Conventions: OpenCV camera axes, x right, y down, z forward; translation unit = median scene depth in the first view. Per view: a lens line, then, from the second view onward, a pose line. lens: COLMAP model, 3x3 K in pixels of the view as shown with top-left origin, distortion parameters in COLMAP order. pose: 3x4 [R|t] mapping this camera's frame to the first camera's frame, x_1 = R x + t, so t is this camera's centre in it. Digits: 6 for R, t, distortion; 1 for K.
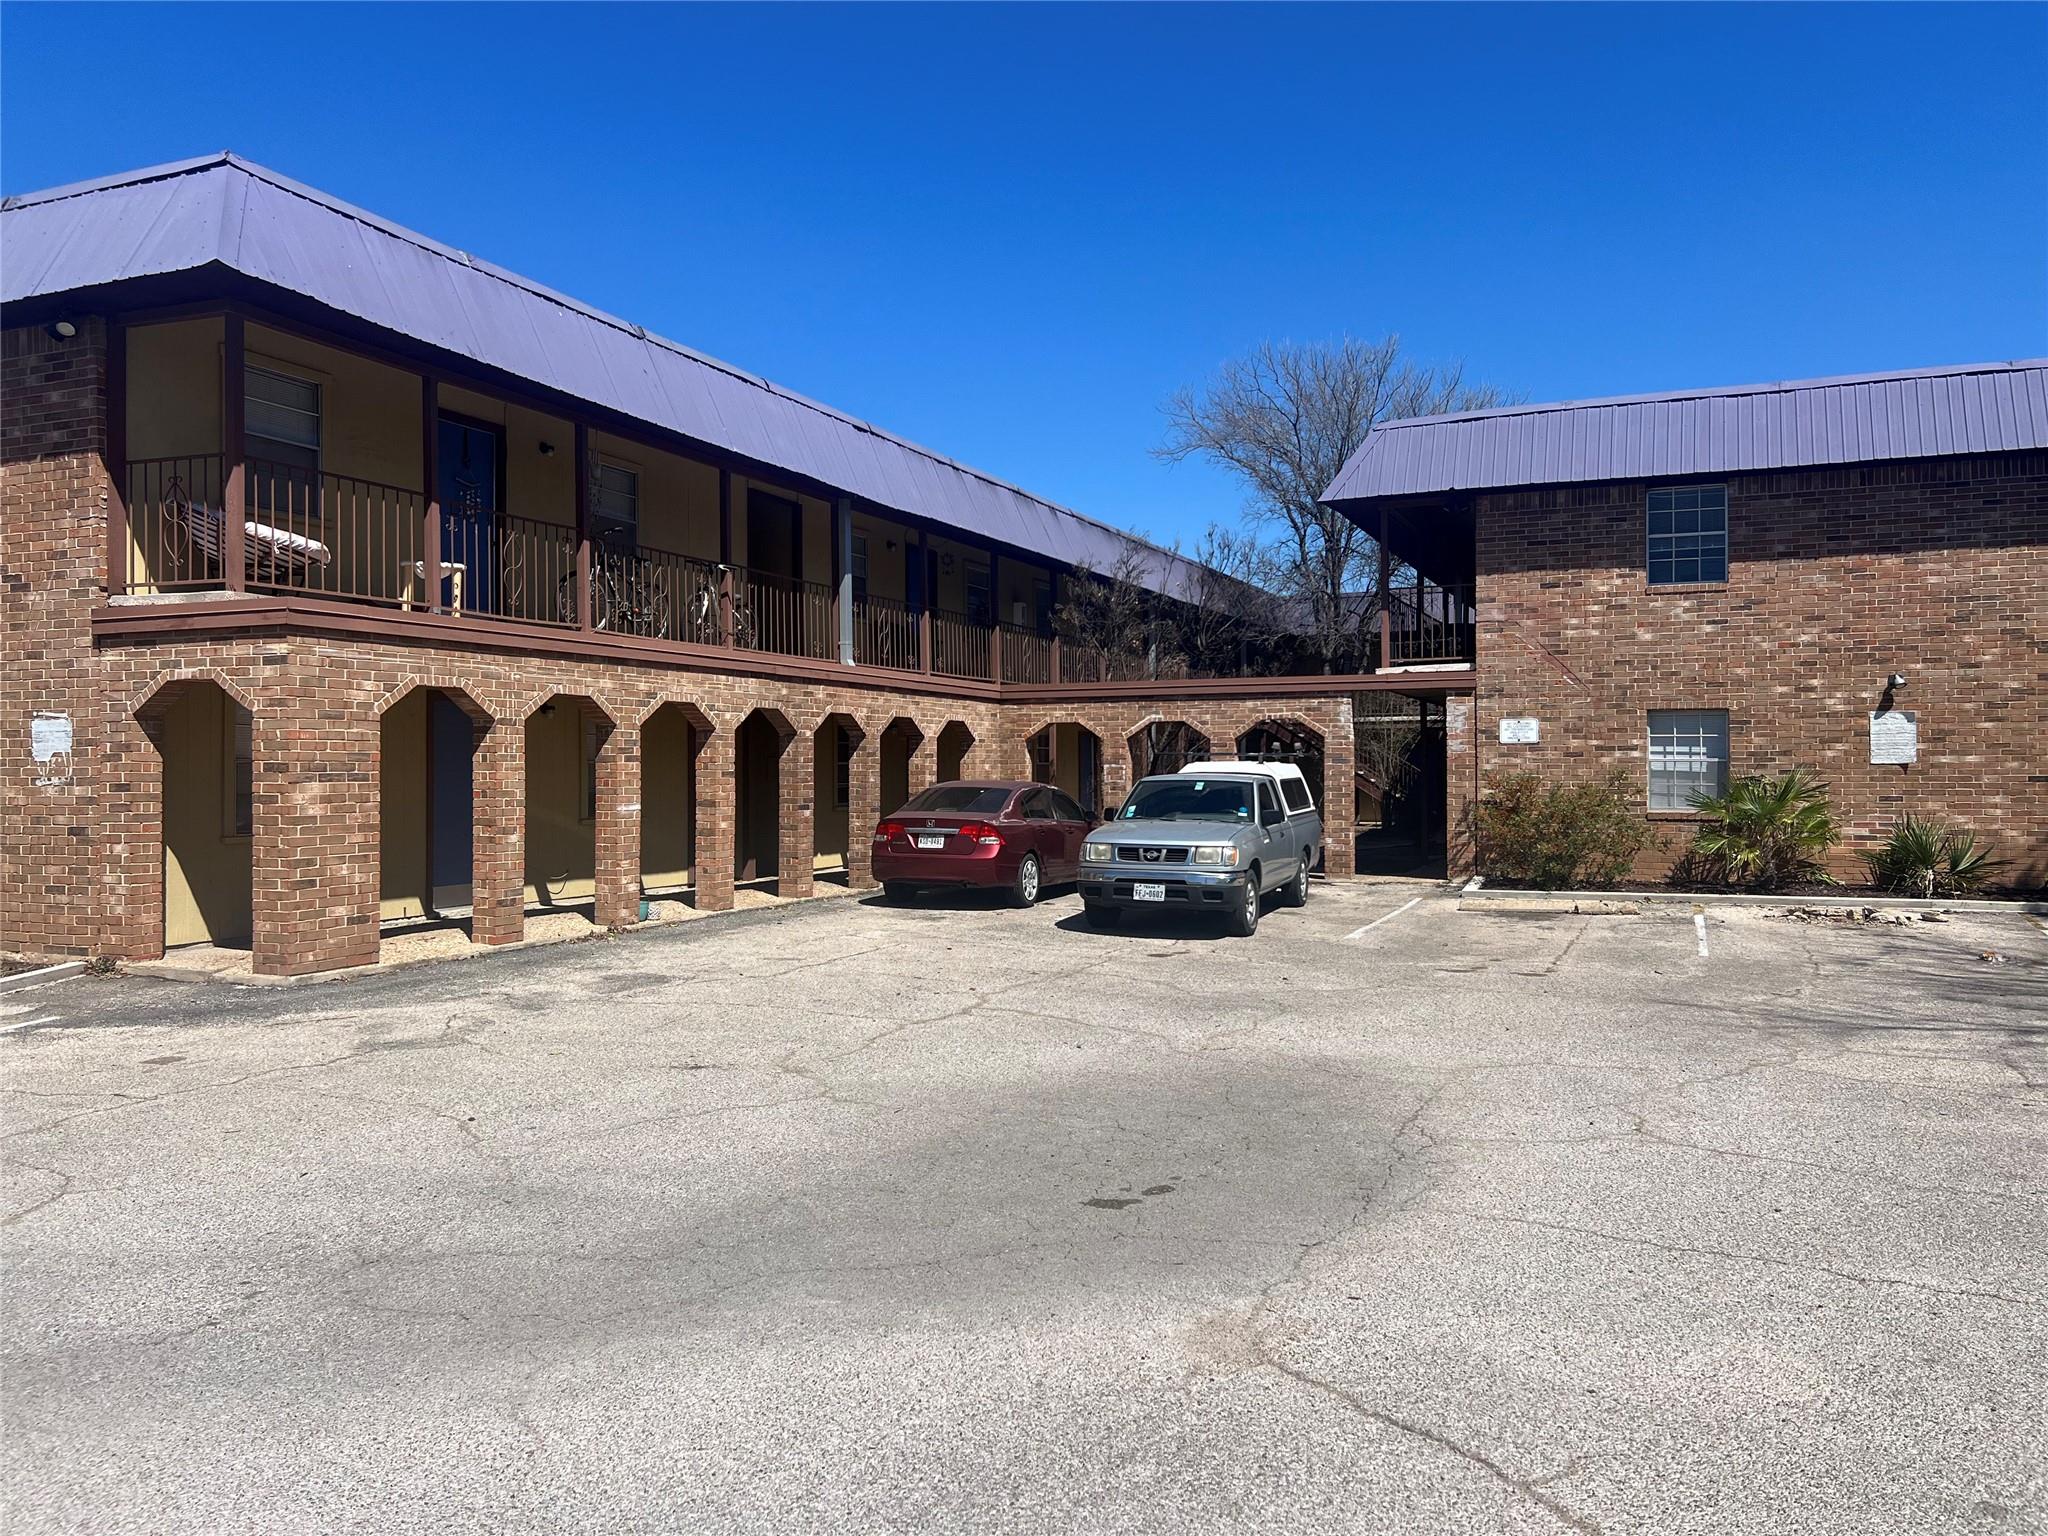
lens RADIAL K [[1560.3, 0, 1025.9], [0, 1560.3, 751.4], [0, 0, 1]] dist [0.168763, -0.322969]
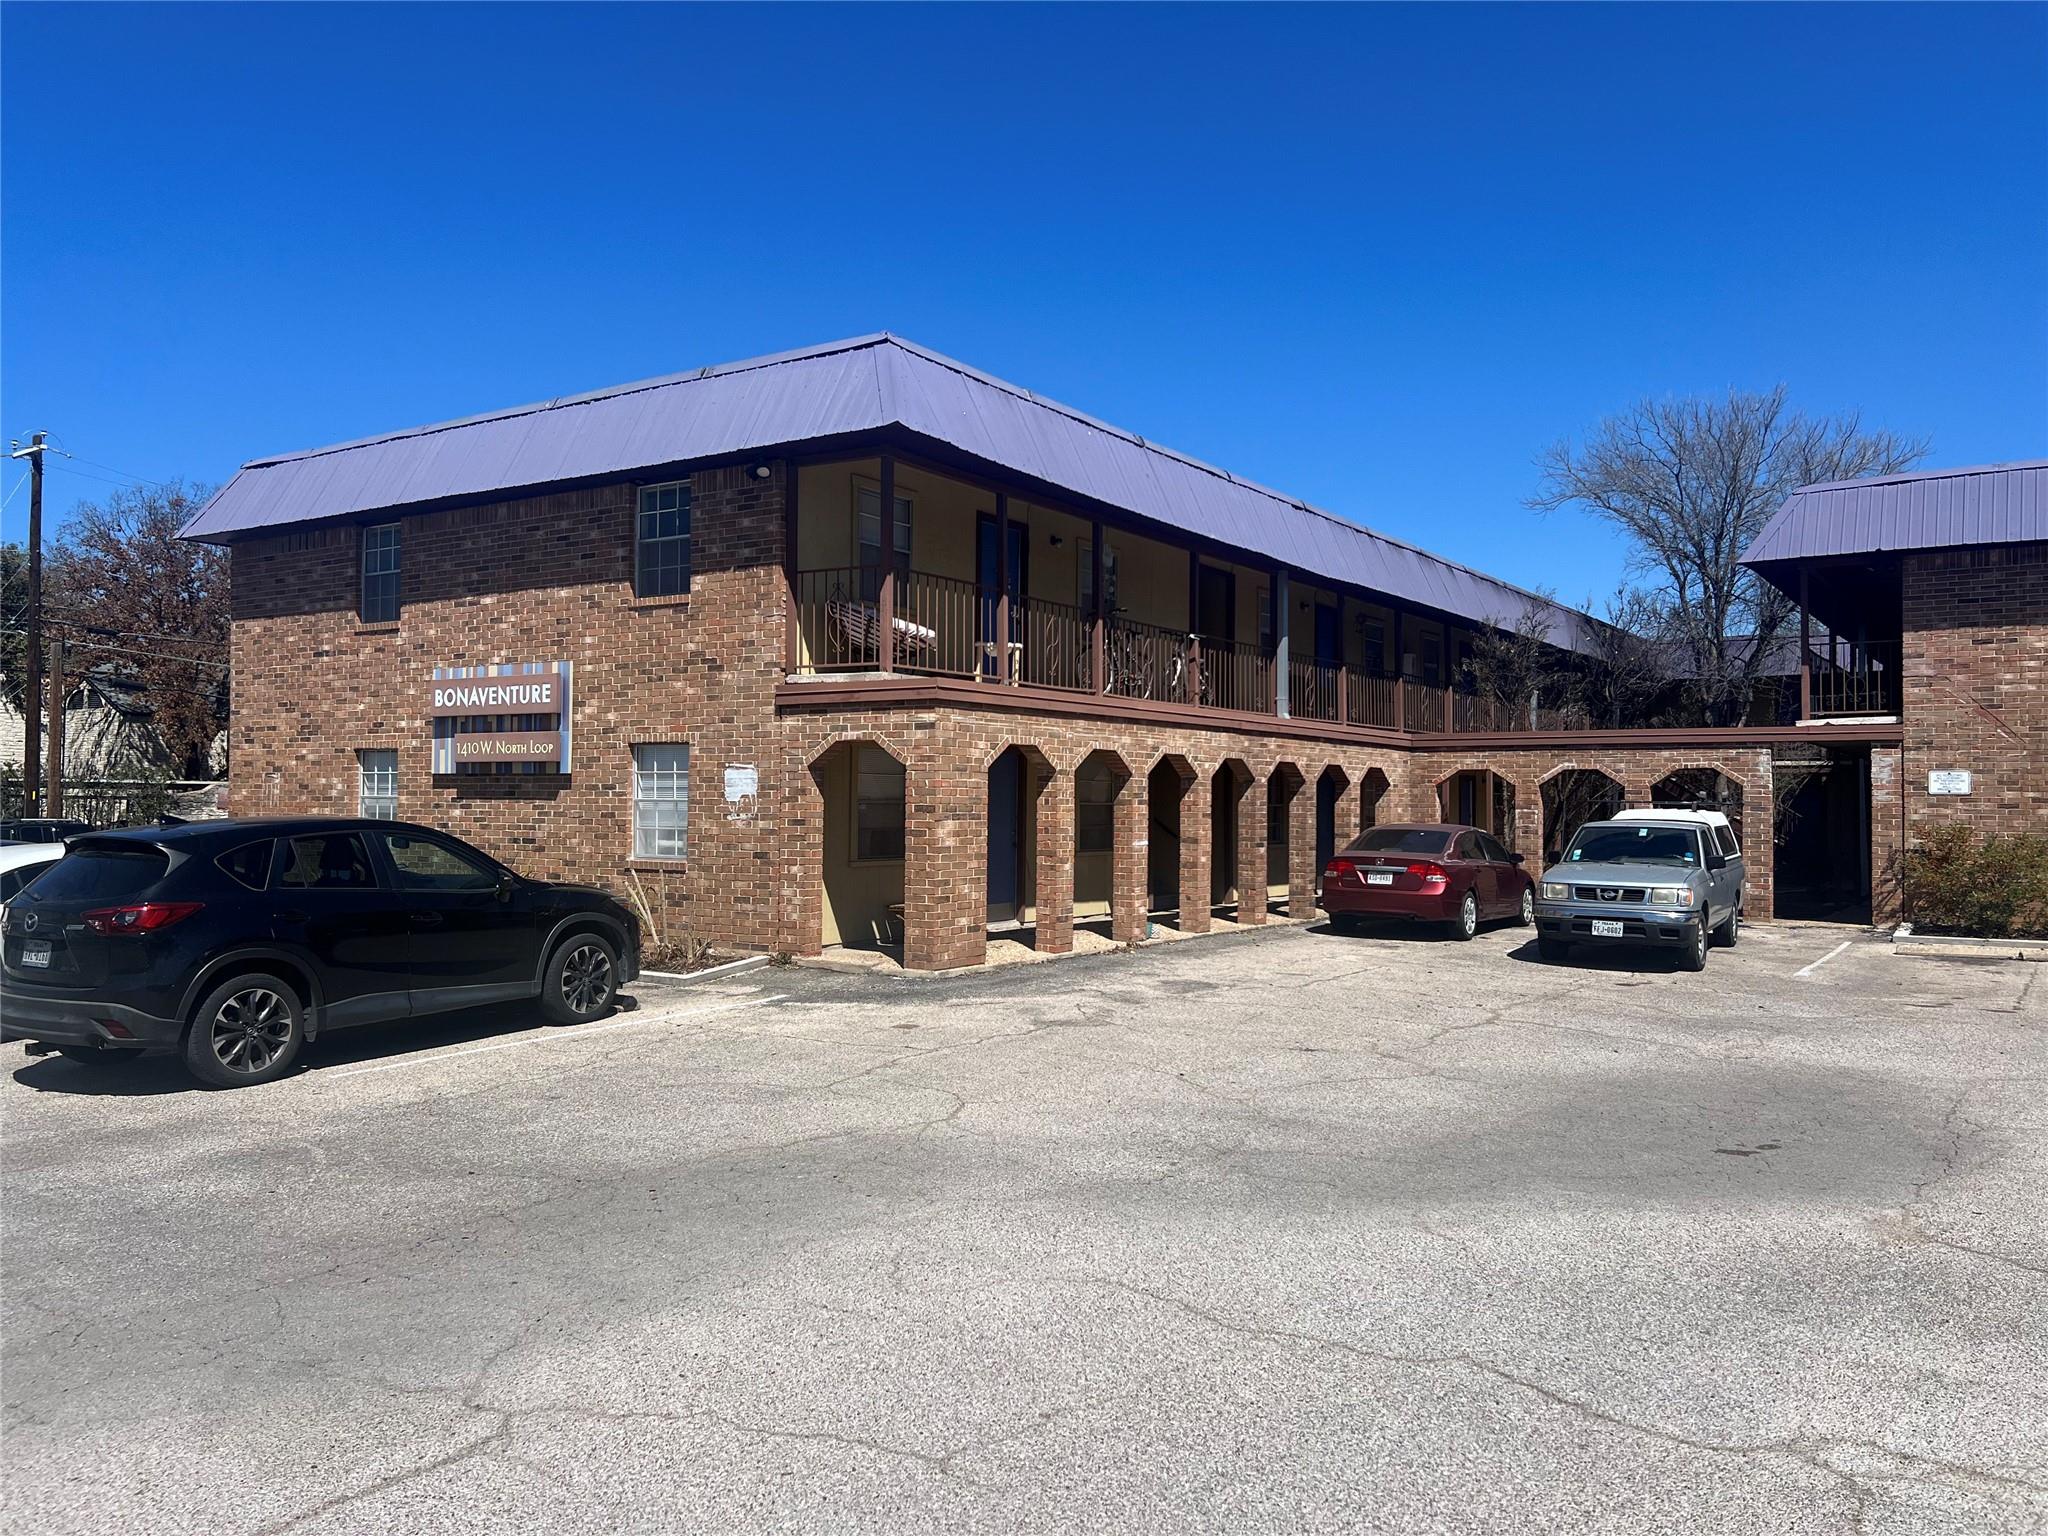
lens RADIAL K [[1541.5, 0, 1024.0], [0, 1541.5, 768.0], [0, 0, 1]] dist [0.062879, -0.063264]
pose [[0.980454, 0.006898, -0.196629, -0.099440], [-0.009303, 0.999893, -0.011308, -0.006657], [0.196530, 0.012916, 0.980413, -0.147477]]
